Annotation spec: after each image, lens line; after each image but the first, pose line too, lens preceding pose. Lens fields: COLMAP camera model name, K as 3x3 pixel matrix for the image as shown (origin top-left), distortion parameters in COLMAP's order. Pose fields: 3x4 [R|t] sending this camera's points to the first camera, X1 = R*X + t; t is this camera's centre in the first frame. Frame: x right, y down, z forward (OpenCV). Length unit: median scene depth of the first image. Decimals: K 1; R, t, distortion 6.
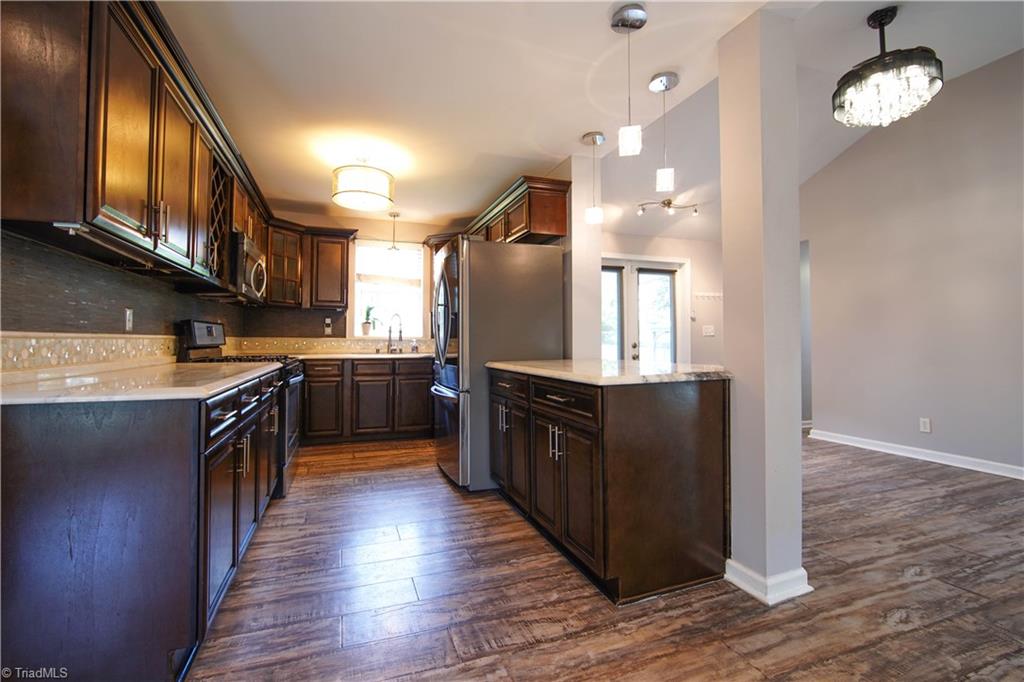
lens RADIAL K [[443.9, 0, 491.9], [0, 443.9, 330.6], [0, 0, 1]] dist [-0.007692, 0.000962]
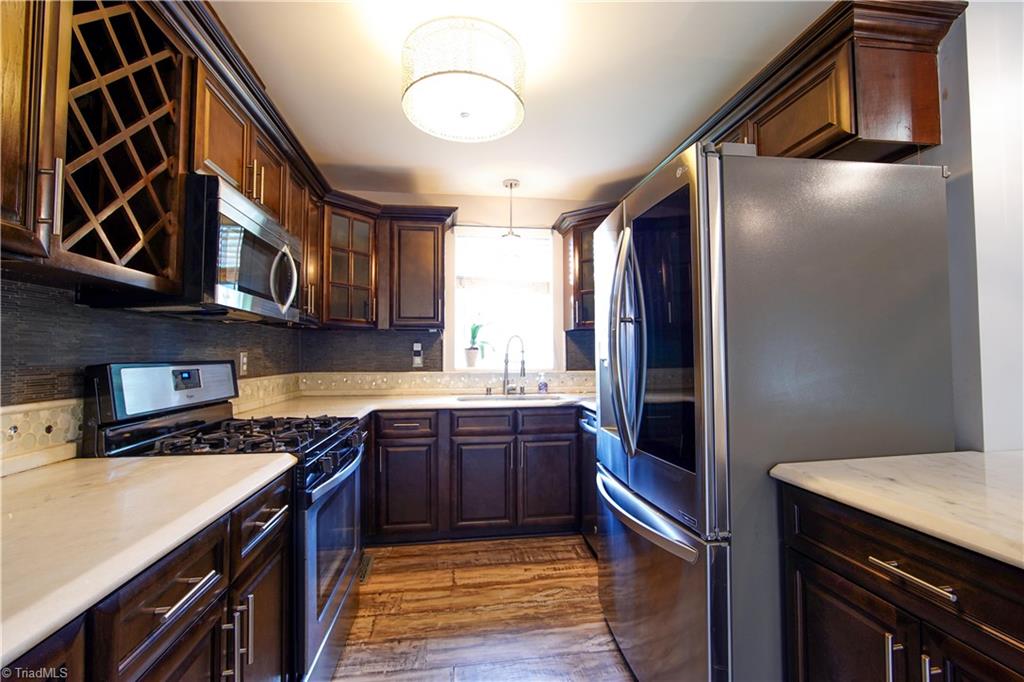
lens RADIAL K [[446.0, 0, 509.9], [0, 446.0, 344.5], [0, 0, 1]] dist [-0.008808, 0.000779]
pose [[0.982154, -0.012000, -0.187697, -0.135679], [0.011673, 0.999928, -0.002845, -0.029708], [0.187717, 0.000604, 0.982223, 0.474154]]
